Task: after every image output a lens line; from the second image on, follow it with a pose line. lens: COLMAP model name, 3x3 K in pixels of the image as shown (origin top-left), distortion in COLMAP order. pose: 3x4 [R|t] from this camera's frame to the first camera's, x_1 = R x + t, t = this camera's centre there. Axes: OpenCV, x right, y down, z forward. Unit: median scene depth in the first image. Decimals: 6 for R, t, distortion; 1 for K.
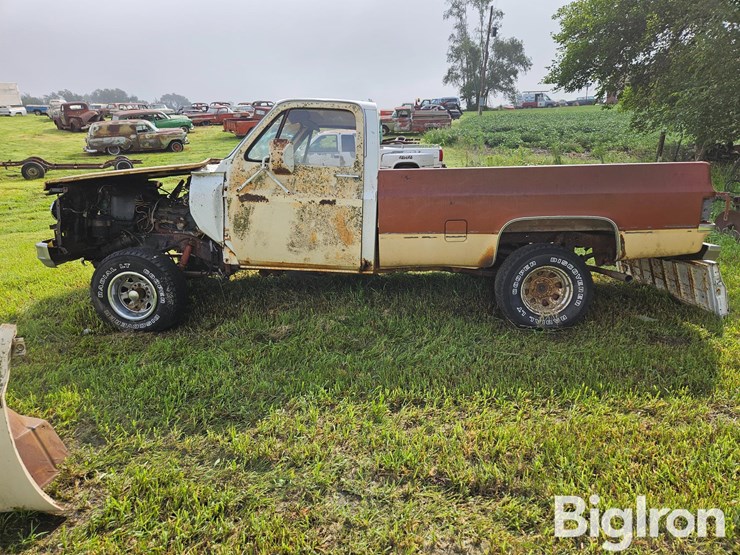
lens RADIAL K [[500.1, 0, 367.0], [0, 500.1, 276.0], [0, 0, 1]] dist [0.060030, -0.047786]
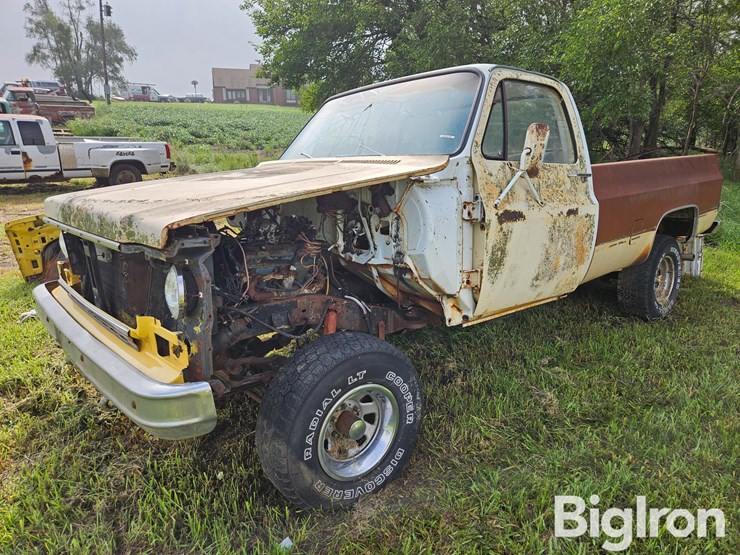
lens RADIAL K [[500.1, 0, 364.0], [0, 500.1, 282.6], [0, 0, 1]] dist [0.060030, -0.047786]
pose [[0.735035, -0.175264, 0.654986, -0.135094], [0.163401, 0.983331, 0.079752, -0.025869], [-0.658045, 0.048405, 0.751421, 0.108210]]
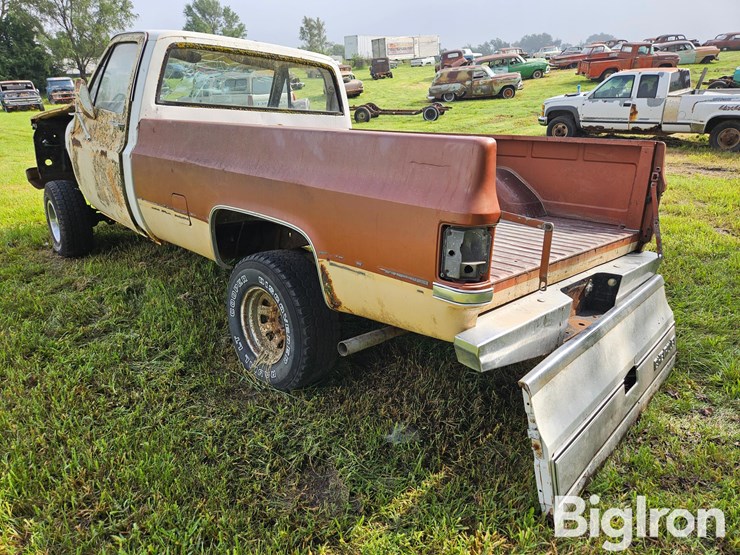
lens RADIAL K [[500.1, 0, 371.3], [0, 500.1, 281.4], [0, 0, 1]] dist [0.060030, -0.047786]
pose [[0.725770, 0.245079, -0.642802, 0.148571], [-0.175789, 0.969438, 0.171136, -0.027662], [0.665099, -0.011209, 0.746671, 0.106598]]
